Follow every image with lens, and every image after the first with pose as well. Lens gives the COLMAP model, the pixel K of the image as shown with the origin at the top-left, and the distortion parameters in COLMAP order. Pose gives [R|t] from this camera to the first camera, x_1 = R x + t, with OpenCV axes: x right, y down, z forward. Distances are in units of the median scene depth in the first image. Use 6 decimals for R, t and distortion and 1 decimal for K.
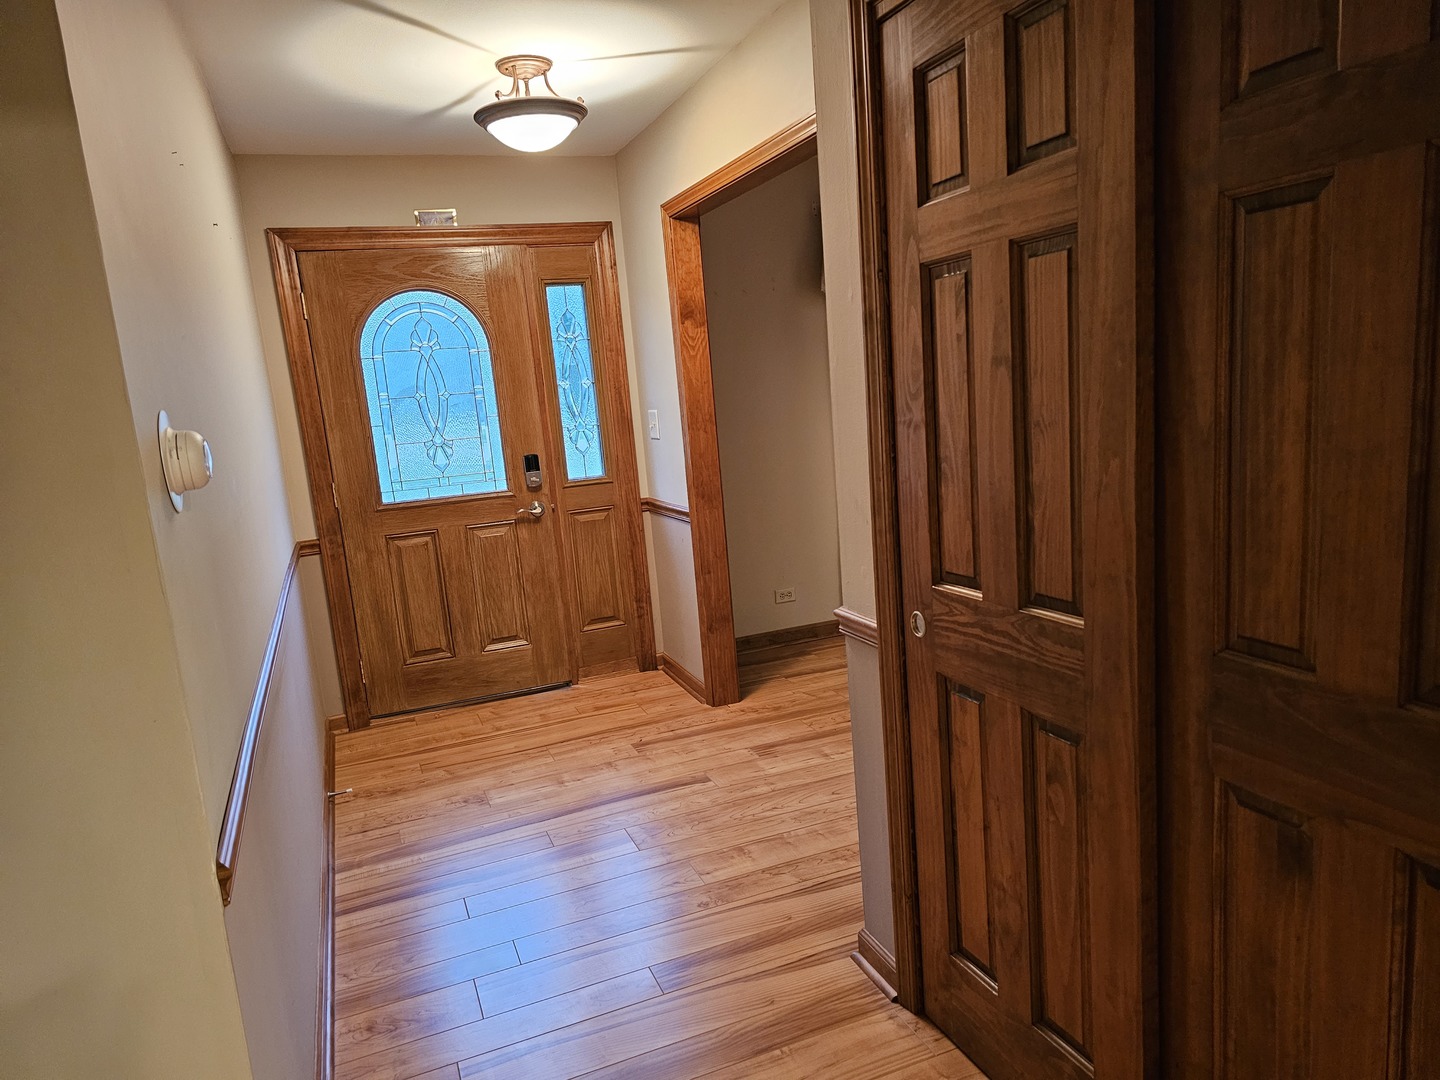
lens RADIAL K [[964.9, 0, 723.5], [0, 964.9, 546.5], [0, 0, 1]] dist [0.006071, 0.000472]
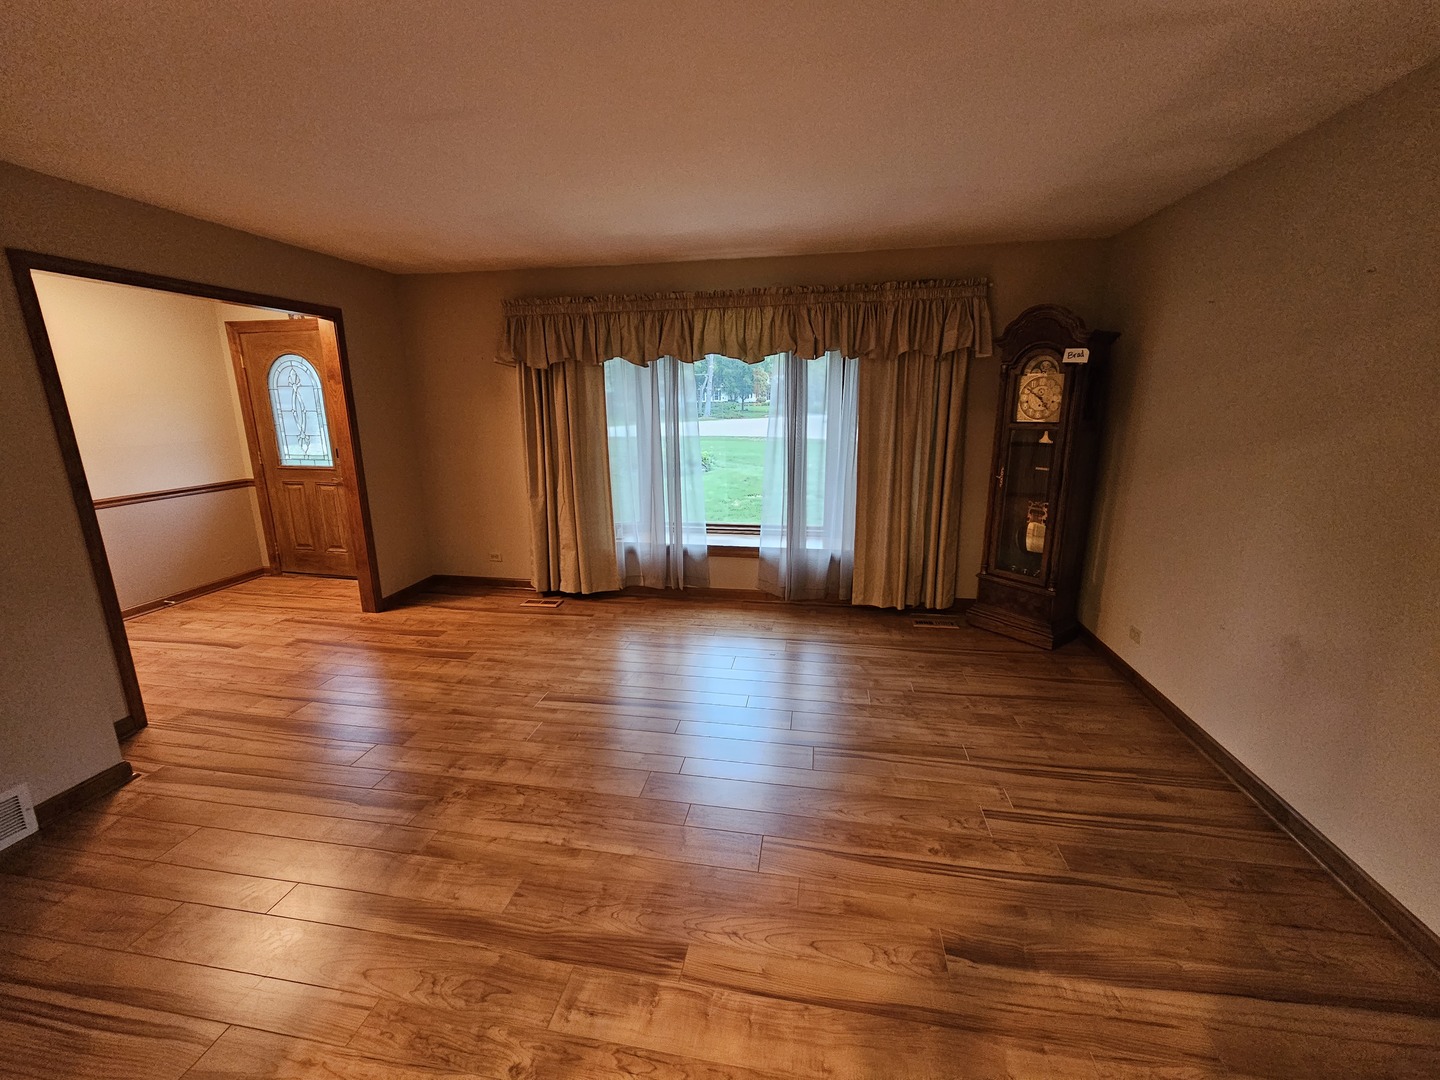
lens RADIAL K [[585.2, 0, 719.4], [0, 585.2, 532.2], [0, 0, 1]] dist [-0.009470, -0.001573]
pose [[0.843129, 0.191258, -0.502547, 1.013936], [-0.154976, 0.981378, 0.113485, -0.184172], [0.514894, -0.017800, 0.857069, 0.458953]]
